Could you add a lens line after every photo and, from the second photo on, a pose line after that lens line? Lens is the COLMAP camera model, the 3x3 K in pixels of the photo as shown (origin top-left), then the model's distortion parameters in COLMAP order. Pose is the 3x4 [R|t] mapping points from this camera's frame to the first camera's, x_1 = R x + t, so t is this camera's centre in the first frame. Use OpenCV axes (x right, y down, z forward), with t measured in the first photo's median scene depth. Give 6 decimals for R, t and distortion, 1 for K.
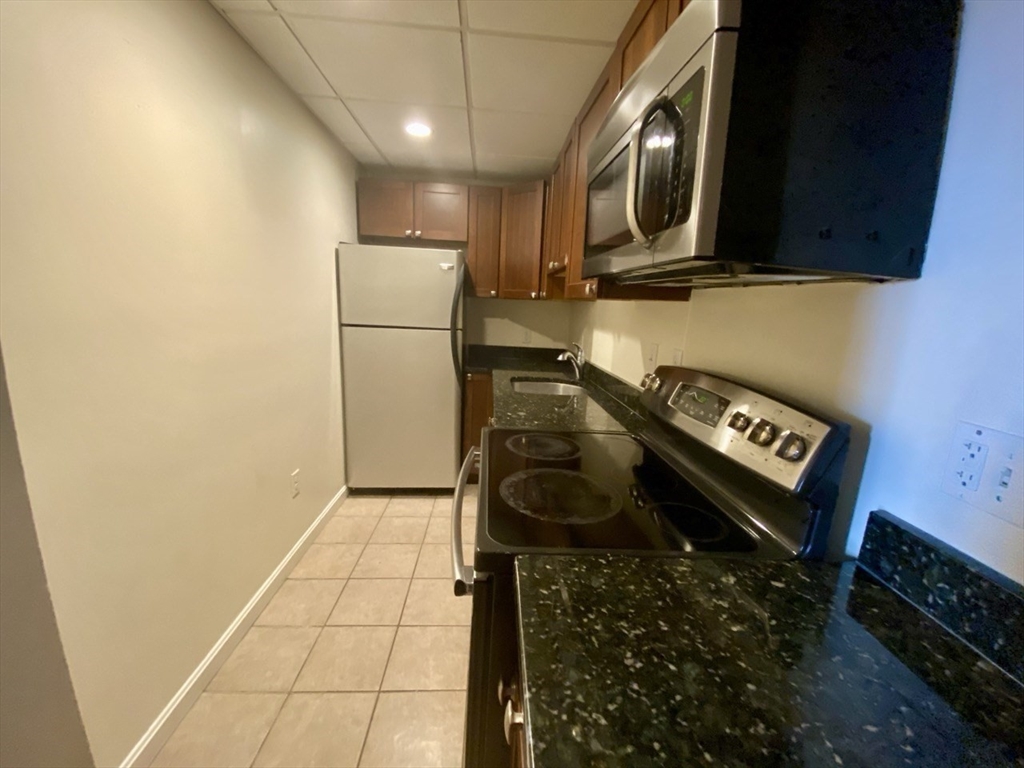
lens RADIAL K [[417.7, 0, 508.5], [0, 417.7, 384.6], [0, 0, 1]] dist [-0.007091, -0.001764]
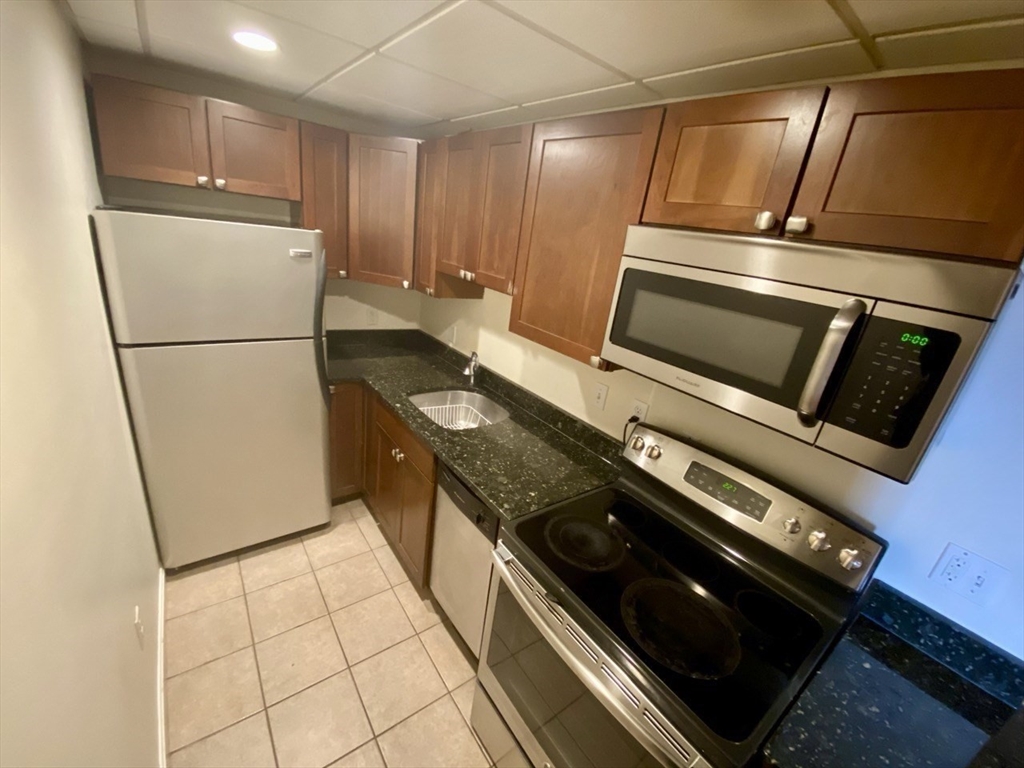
lens RADIAL K [[417.7, 0, 515.6], [0, 417.7, 380.6], [0, 0, 1]] dist [-0.007091, -0.001764]
pose [[0.821889, -0.128976, 0.554855, -0.470657], [0.014075, 0.978332, 0.206565, -0.367923], [-0.569474, -0.161964, 0.805895, 0.311192]]
